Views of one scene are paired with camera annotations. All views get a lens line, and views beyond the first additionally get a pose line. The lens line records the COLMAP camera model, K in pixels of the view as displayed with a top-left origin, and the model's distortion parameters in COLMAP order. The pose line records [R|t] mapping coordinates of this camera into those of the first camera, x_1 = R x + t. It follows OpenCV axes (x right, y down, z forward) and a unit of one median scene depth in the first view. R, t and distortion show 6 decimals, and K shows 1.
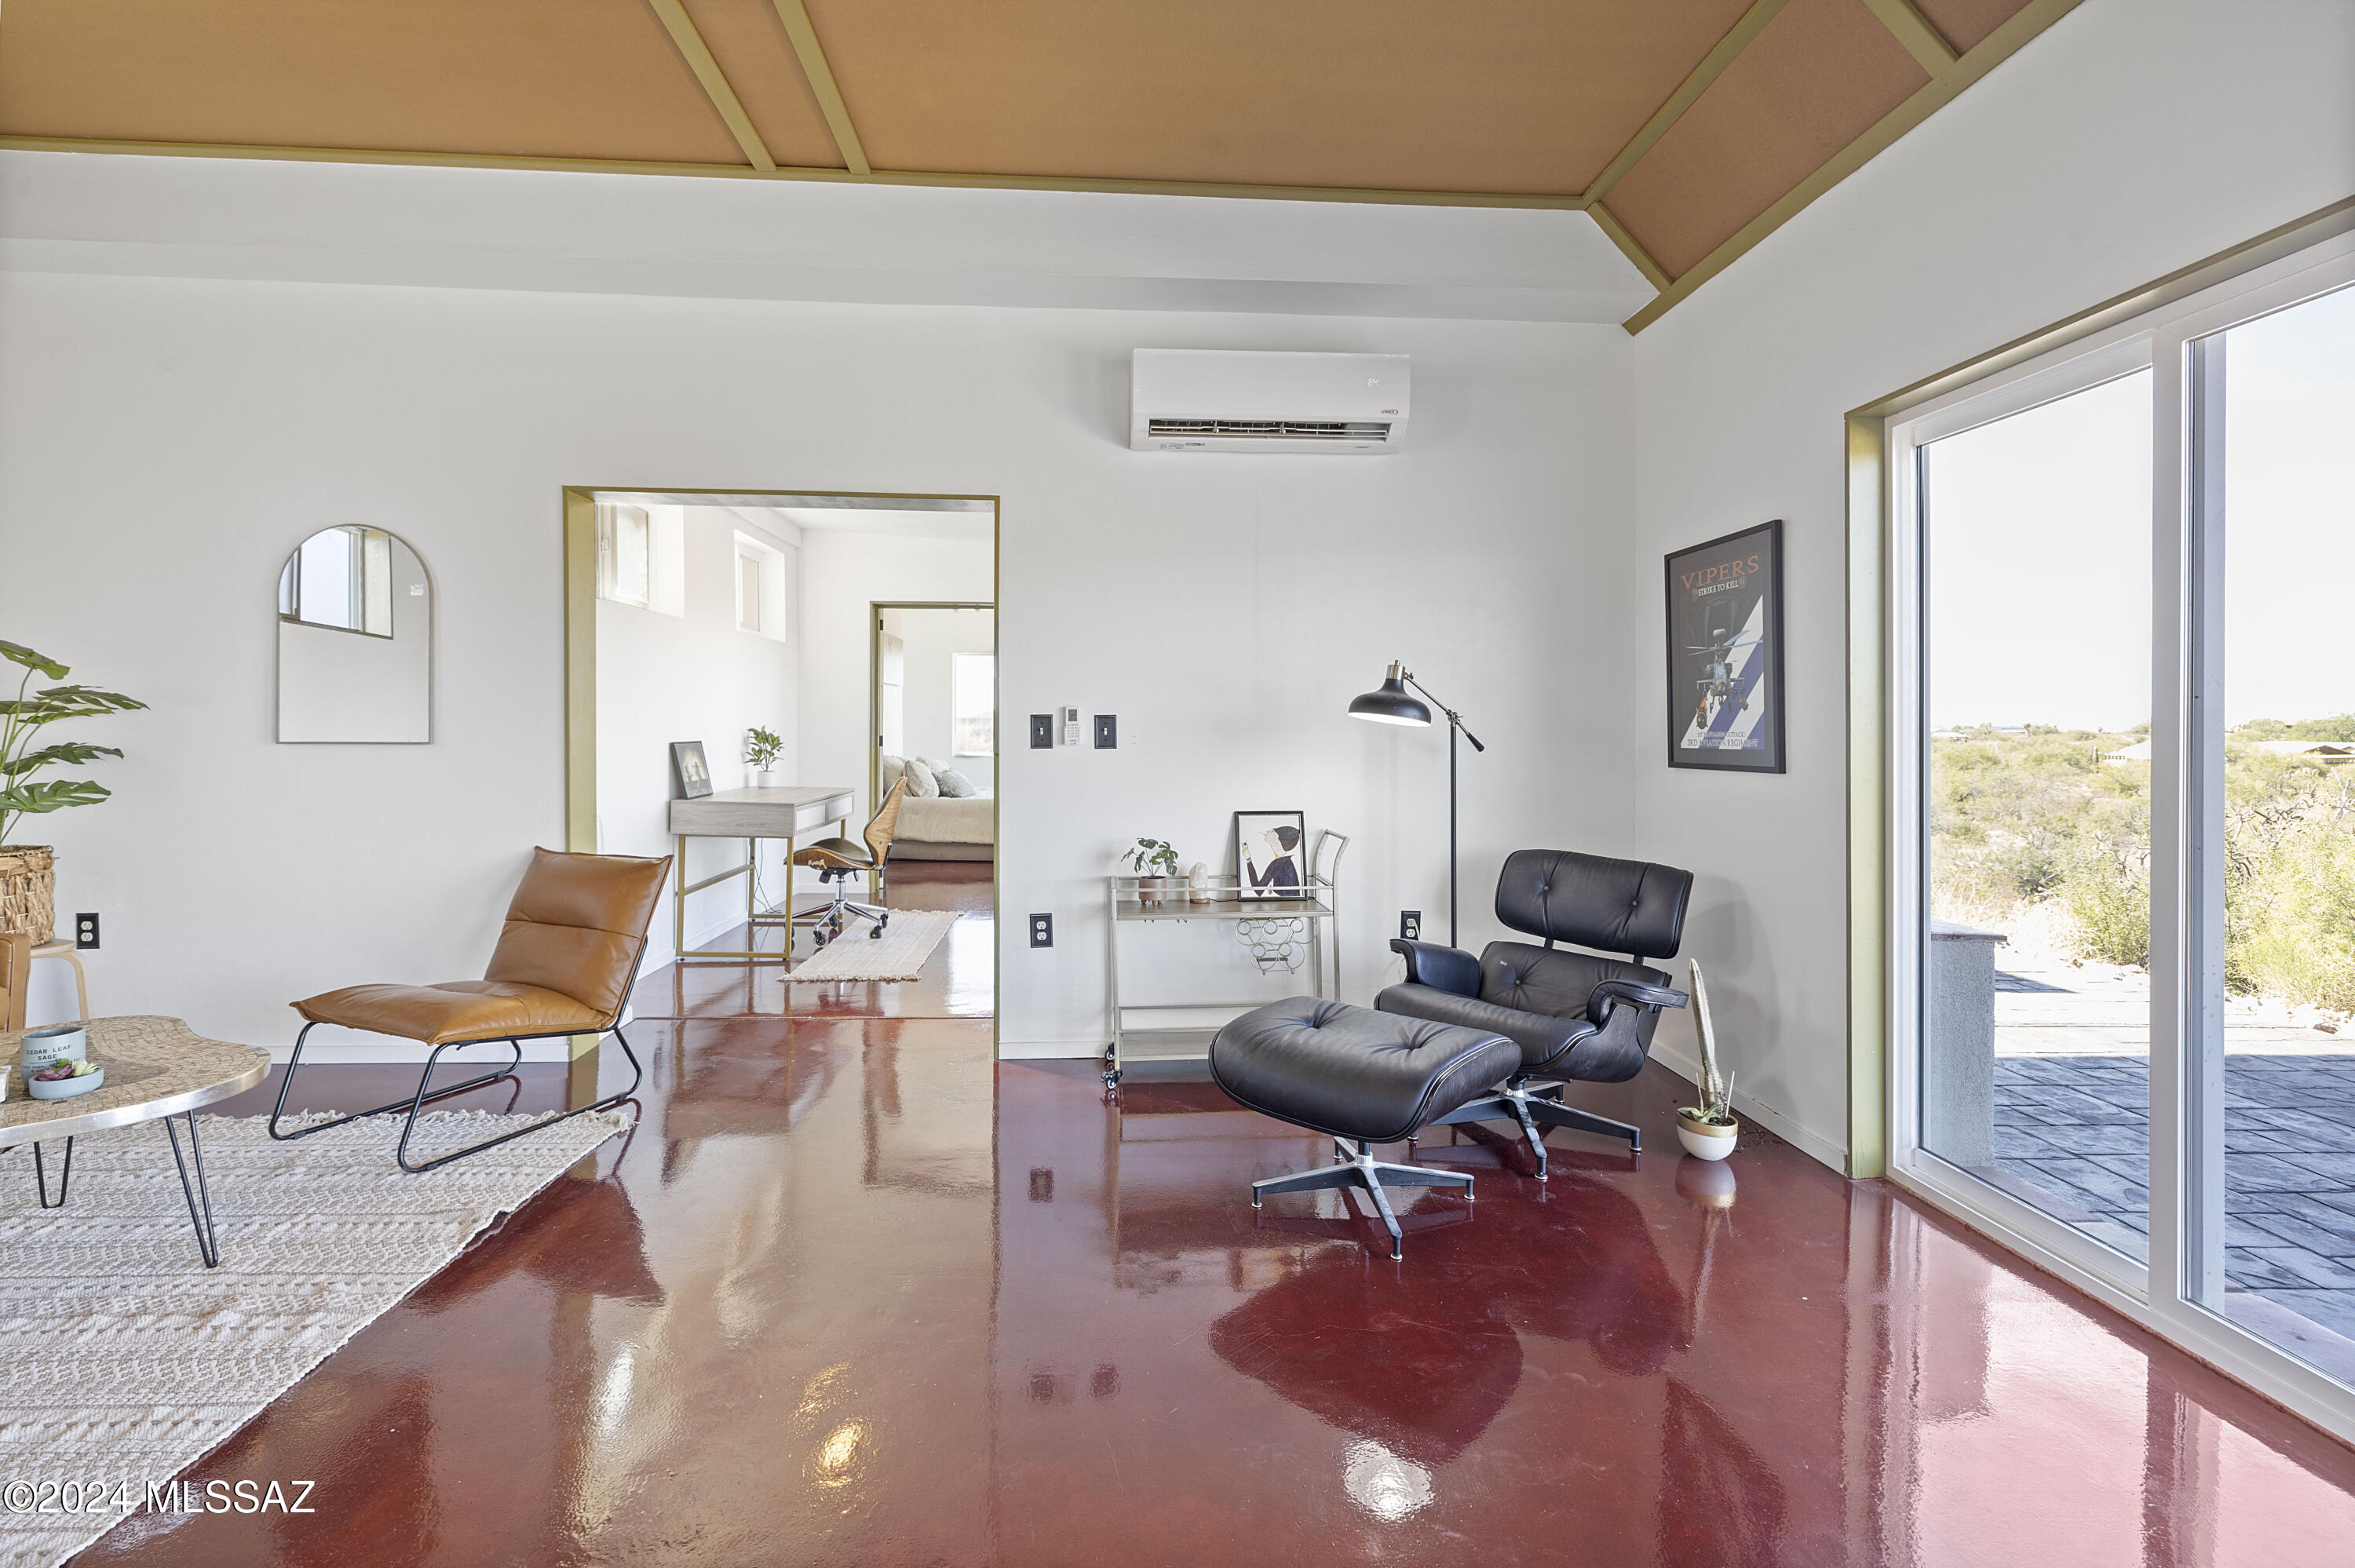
lens RADIAL K [[1023.0, 0, 1168.9], [0, 1023.0, 744.5], [0, 0, 1]] dist [-0.000395, -0.000167]
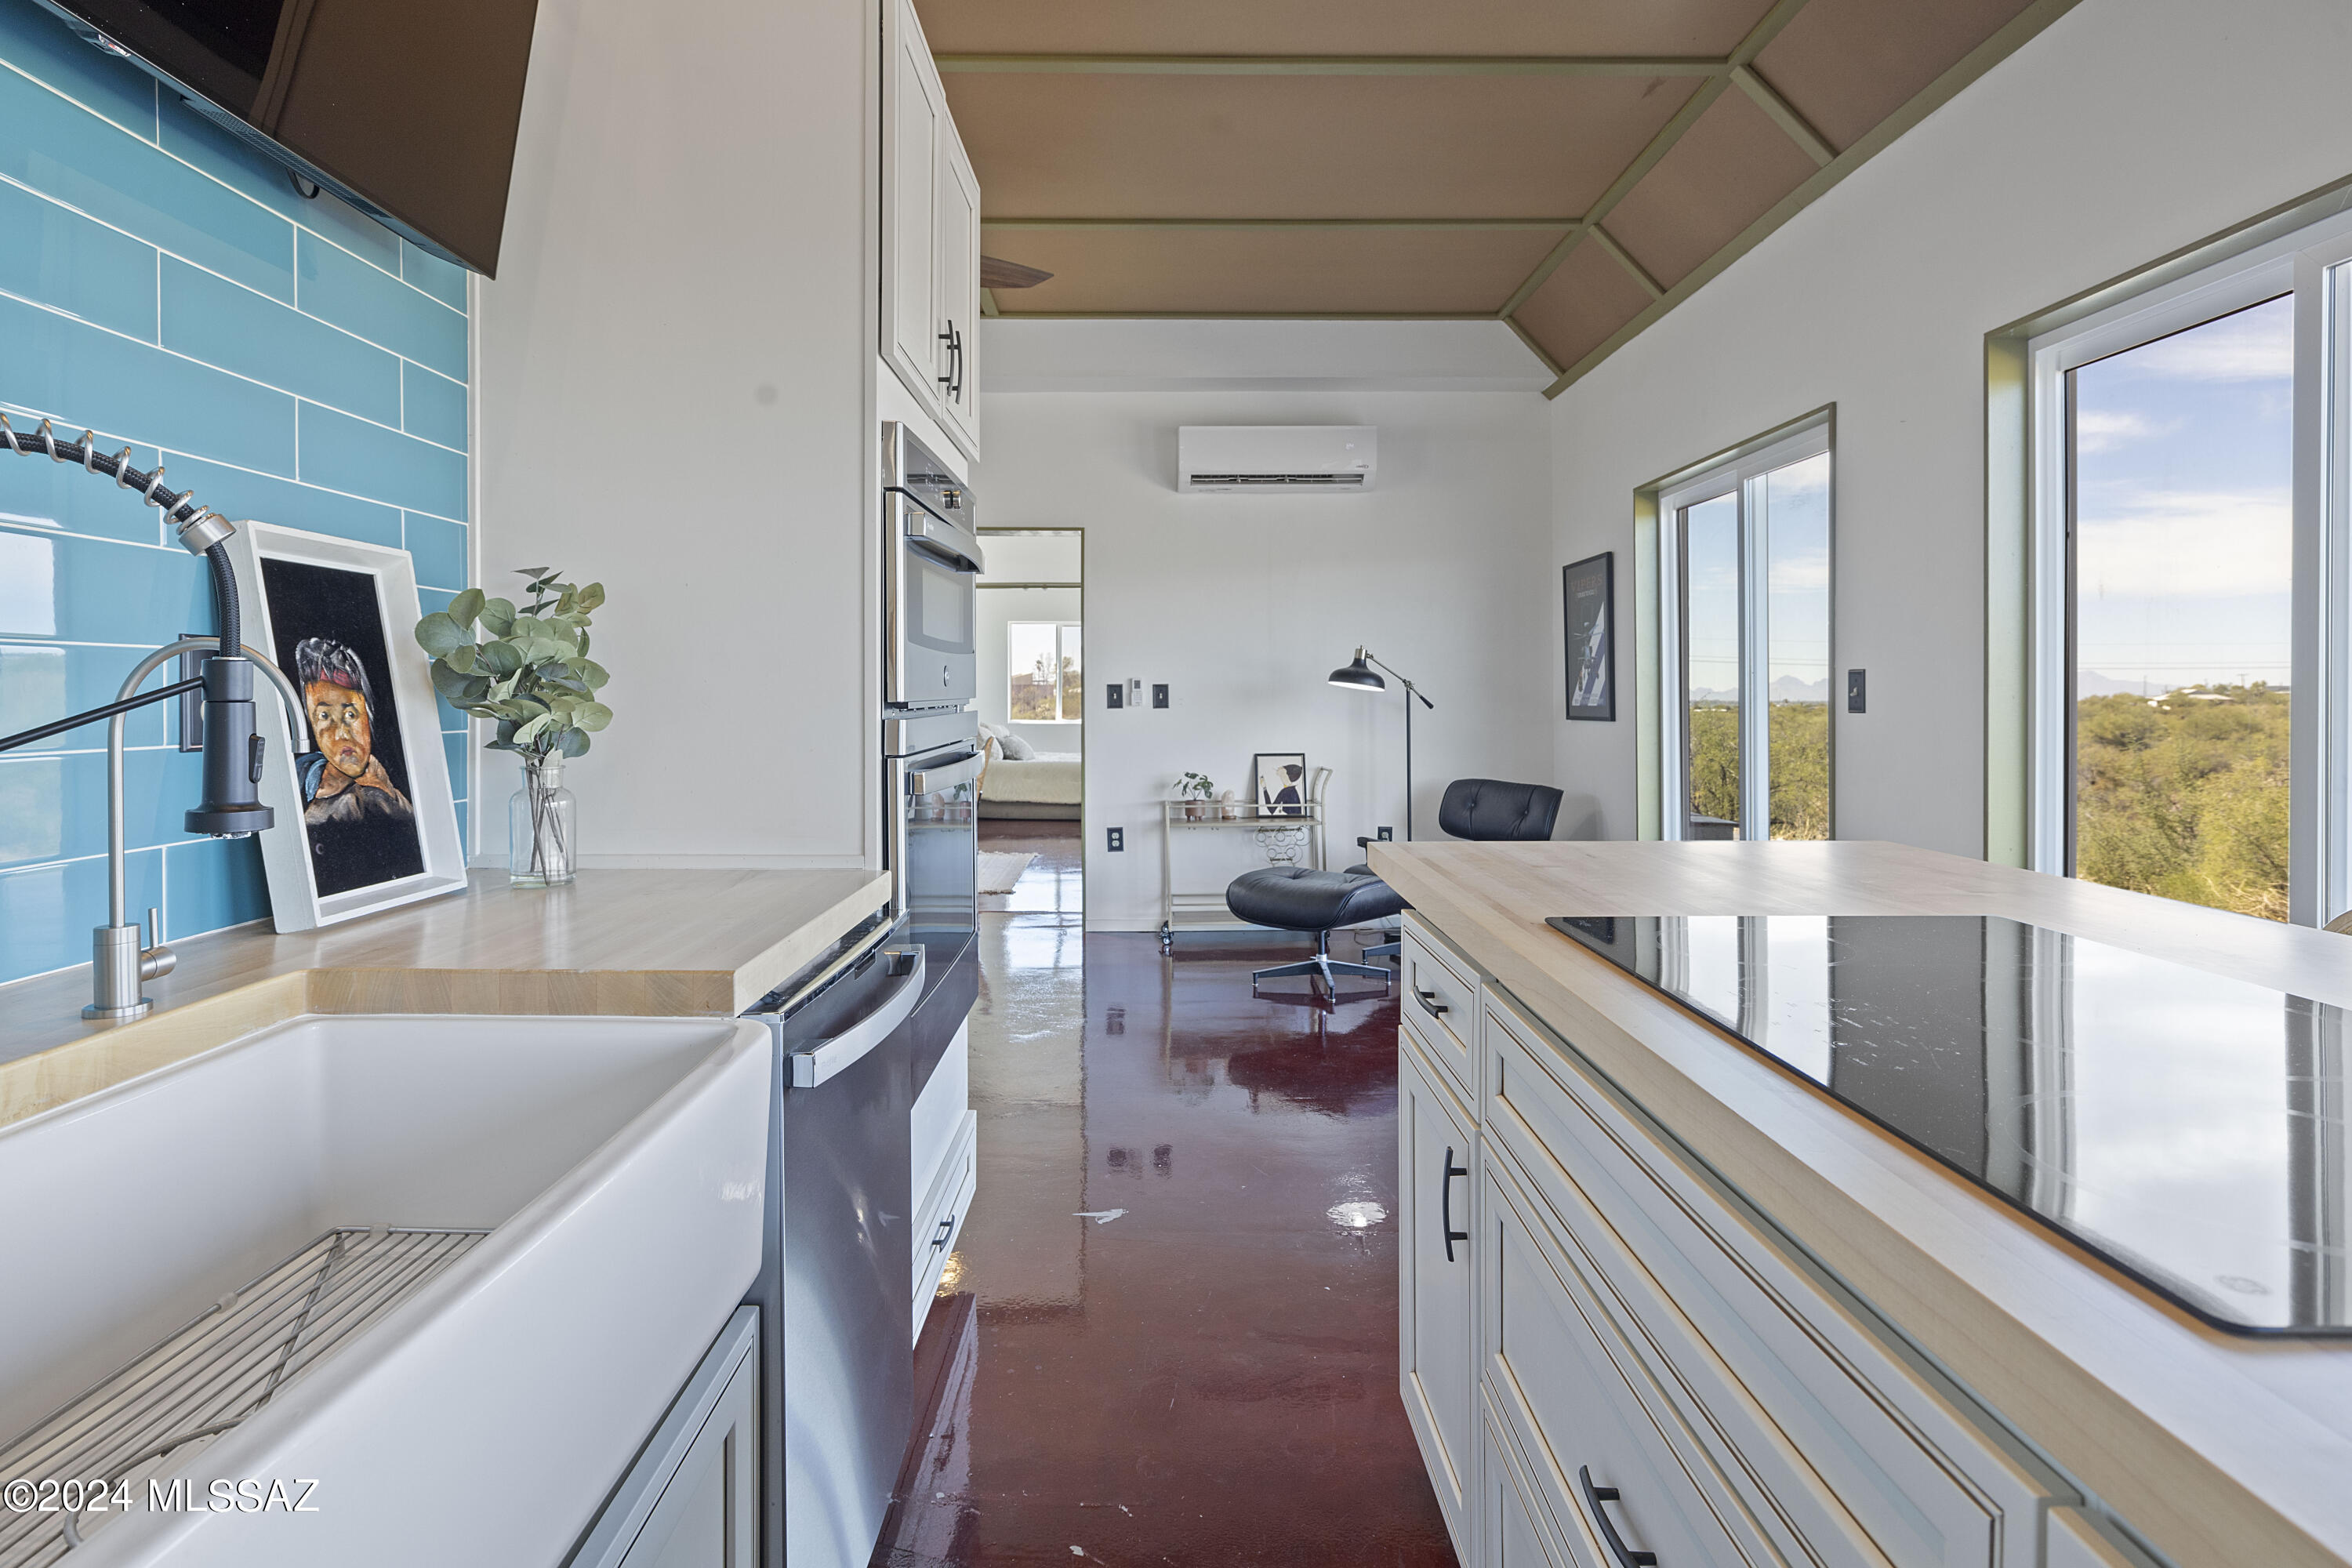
lens RADIAL K [[1236.4, 0, 1163.8], [0, 1236.4, 713.7], [0, 0, 1]] dist [-0.002739, -0.000609]
pose [[0.998444, -0.004704, -0.055563, 0.036246], [0.004622, 0.999988, -0.001589, 0.014190], [0.055569, 0.001330, 0.998454, -0.694735]]
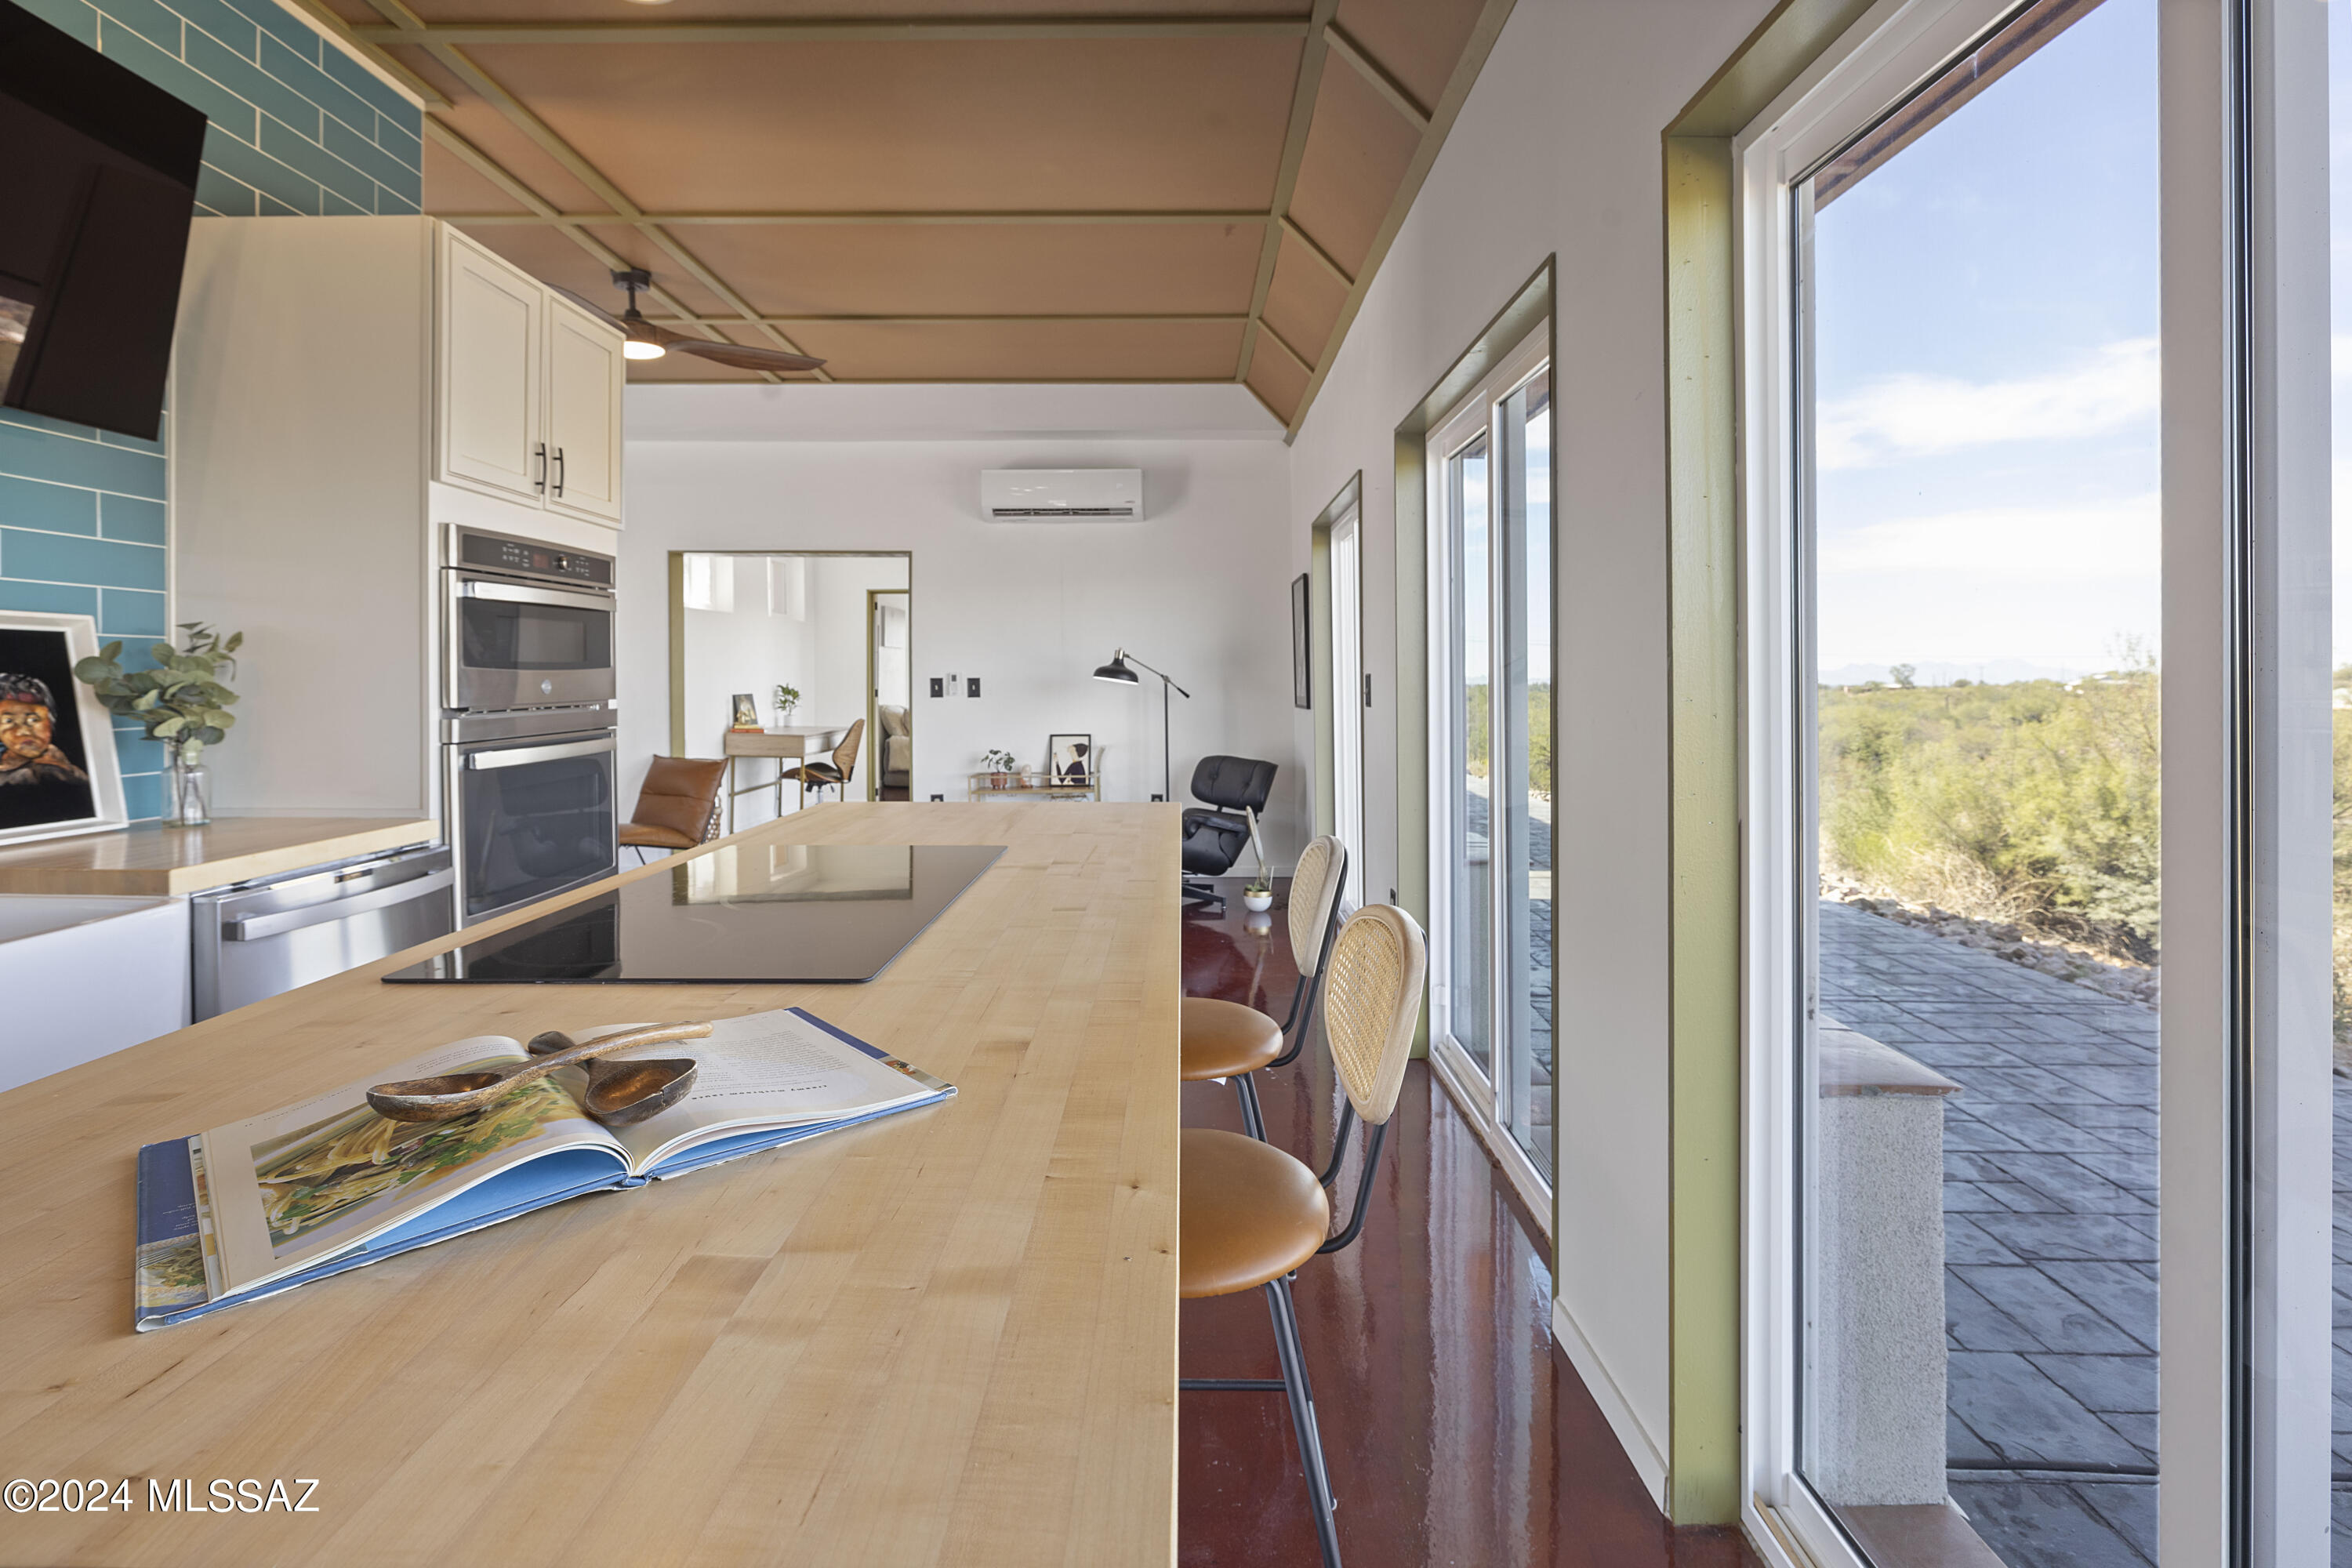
lens RADIAL K [[1111.4, 0, 1167.1], [0, 1111.4, 711.2], [0, 0, 1]] dist [-0.006574, -0.000106]
pose [[0.997729, -0.000622, -0.067350, 0.396801], [0.001582, 0.999898, 0.014206, 0.000515], [0.067334, -0.014281, 0.997628, -0.855510]]
